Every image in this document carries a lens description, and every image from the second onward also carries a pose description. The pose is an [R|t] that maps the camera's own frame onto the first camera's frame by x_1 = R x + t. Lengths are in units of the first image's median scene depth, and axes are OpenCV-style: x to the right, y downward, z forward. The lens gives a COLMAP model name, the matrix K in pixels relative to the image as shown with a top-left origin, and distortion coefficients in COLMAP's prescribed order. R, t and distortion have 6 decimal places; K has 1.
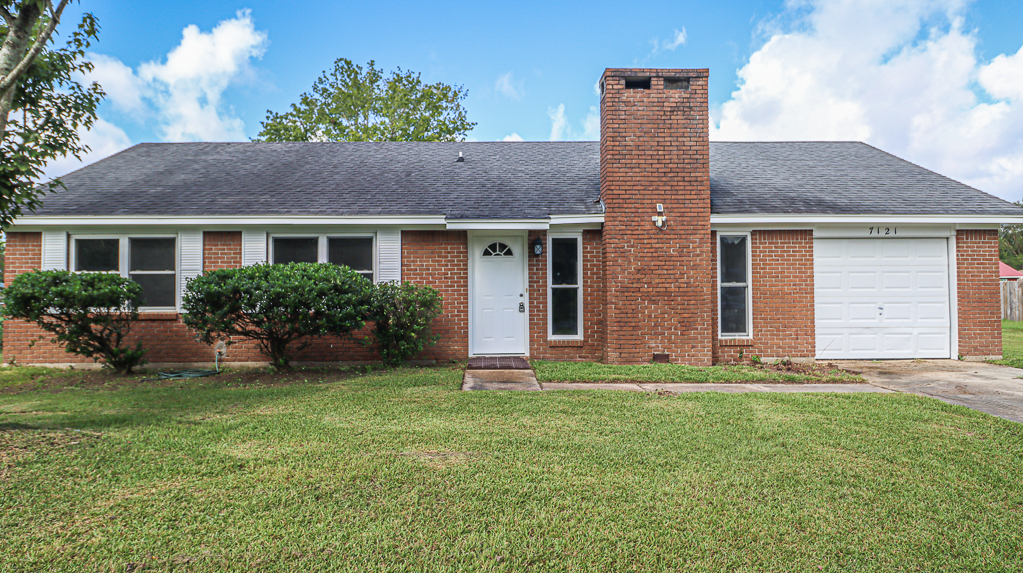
lens RADIAL K [[662.3, 0, 513.2], [0, 662.3, 286.8], [0, 0, 1]] dist [-0.004502, -0.002531]
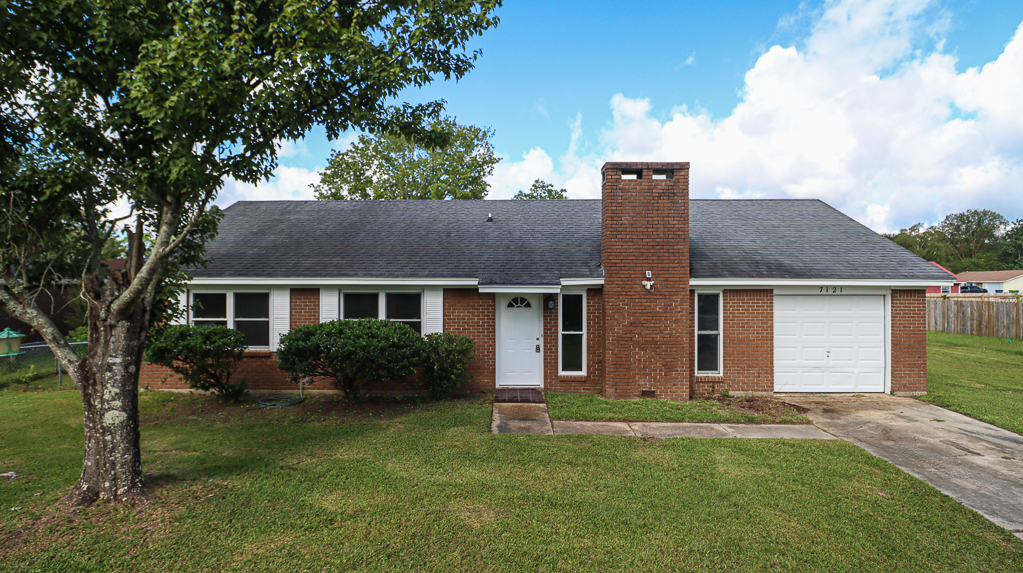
lens RADIAL K [[554.6, 0, 509.0], [0, 554.6, 285.6], [0, 0, 1]] dist [-0.011803, -0.004117]
pose [[0.999150, 0.005920, -0.040786, 0.000270], [-0.005059, 0.999763, 0.021159, -0.117969], [0.040901, -0.020935, 0.998944, -0.058628]]
